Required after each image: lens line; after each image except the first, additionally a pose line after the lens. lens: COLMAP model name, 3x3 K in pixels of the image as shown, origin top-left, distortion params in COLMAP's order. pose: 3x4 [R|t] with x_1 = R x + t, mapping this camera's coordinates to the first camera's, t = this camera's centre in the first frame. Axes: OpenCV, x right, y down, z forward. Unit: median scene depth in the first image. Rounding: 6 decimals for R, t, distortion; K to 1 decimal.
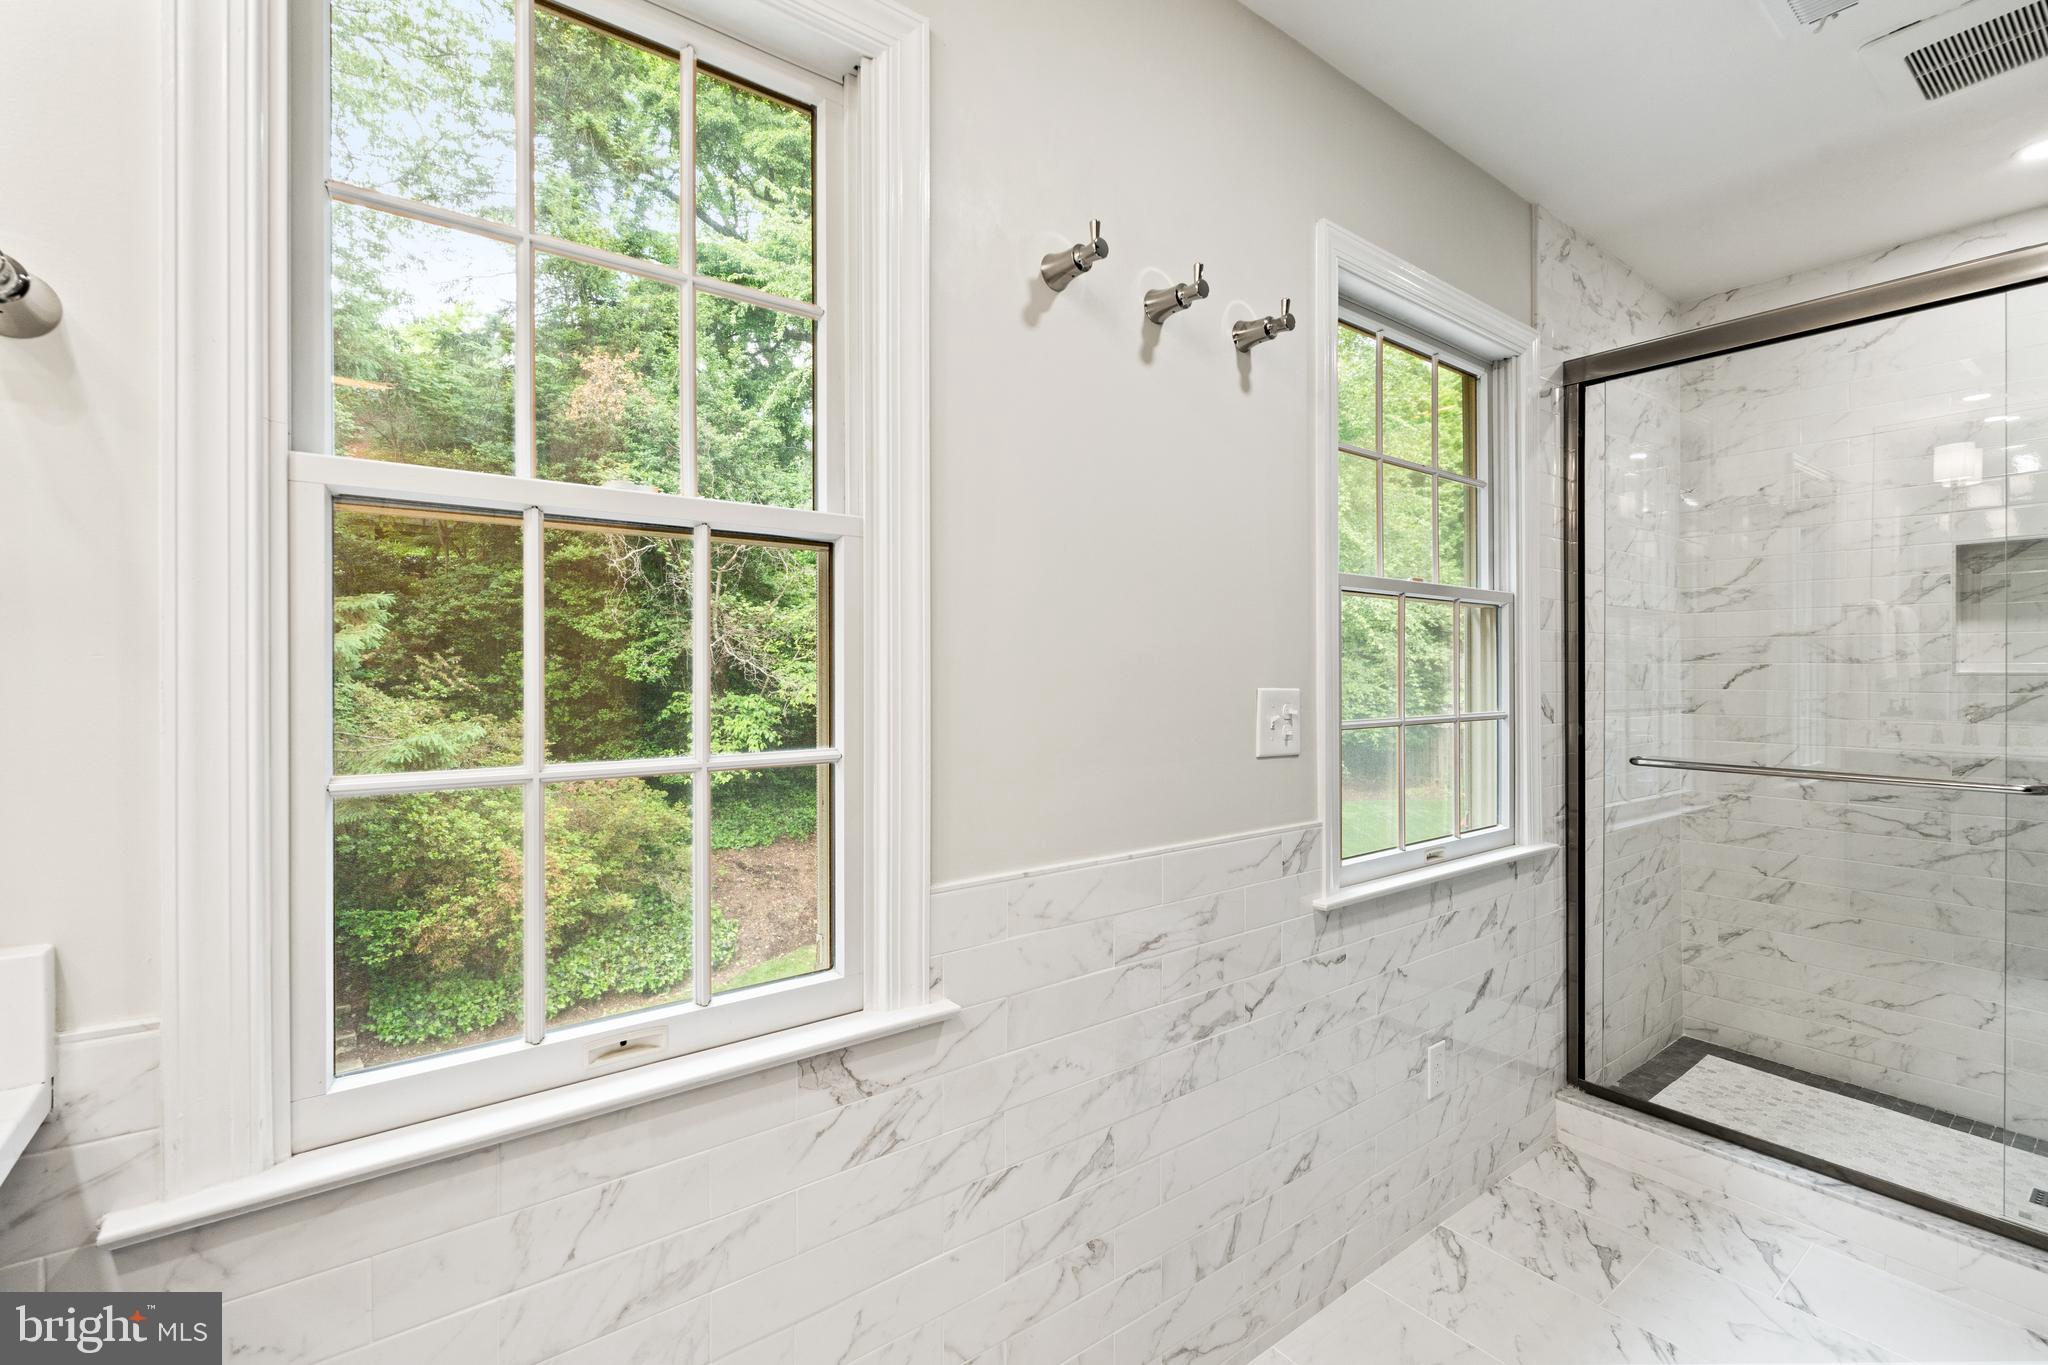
lens RADIAL K [[899.5, 0, 1019.4], [0, 899.5, 669.0], [0, 0, 1]] dist [-0.003968, -0.000340]
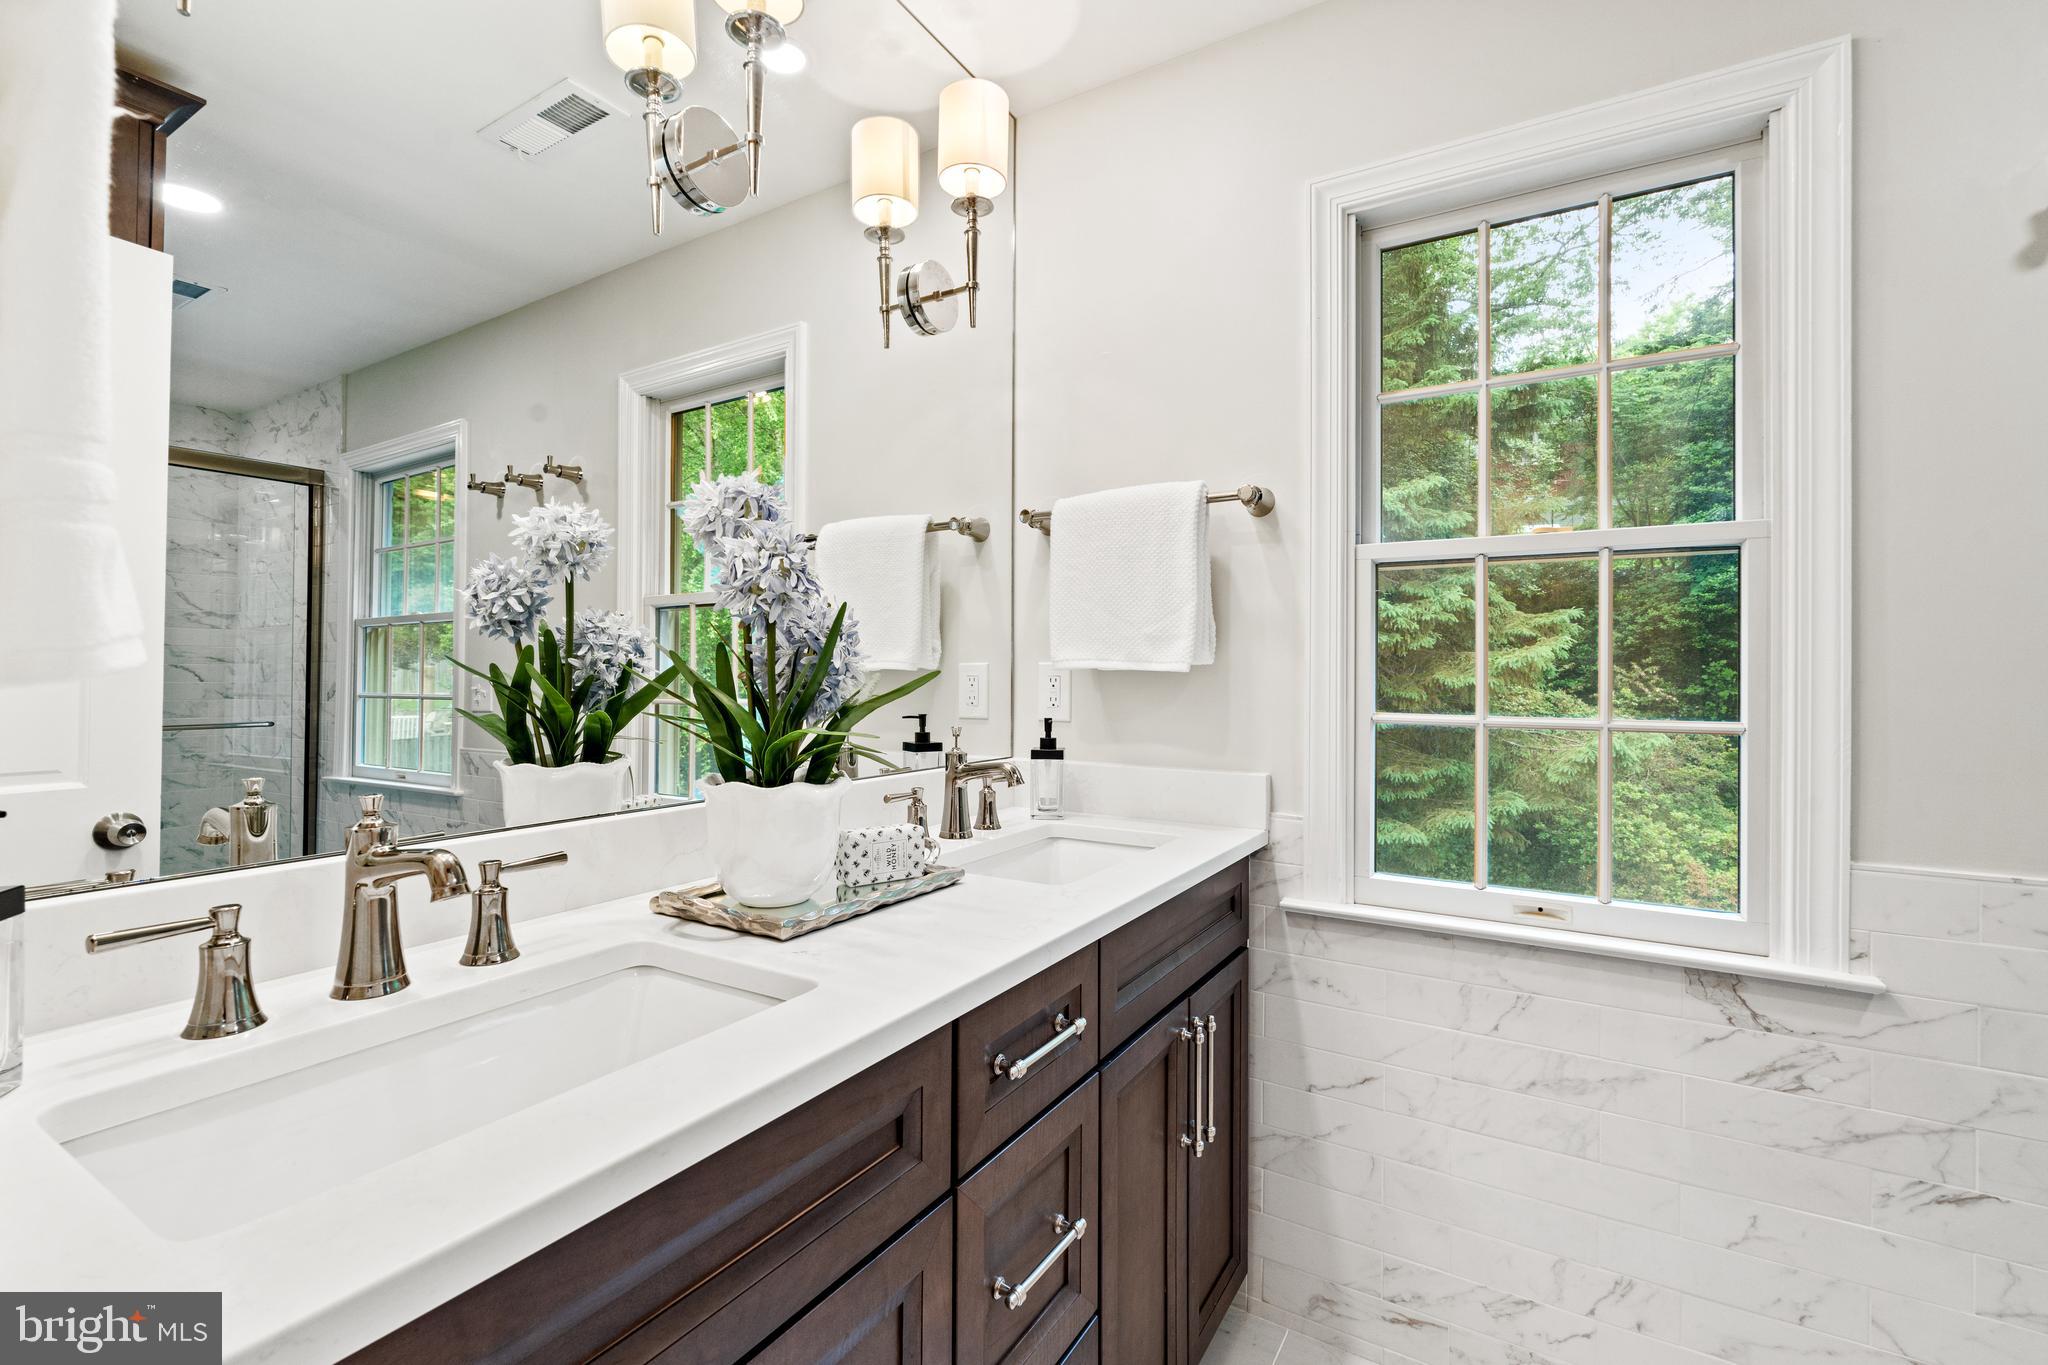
lens RADIAL K [[899.5, 0, 1019.4], [0, 899.5, 669.0], [0, 0, 1]] dist [-0.003968, -0.000340]
pose [[0.367825, -0.004169, -0.929886, 0.215756], [-0.008536, 0.999933, -0.007860, 0.014382], [0.929856, 0.010828, 0.367765, -0.118867]]
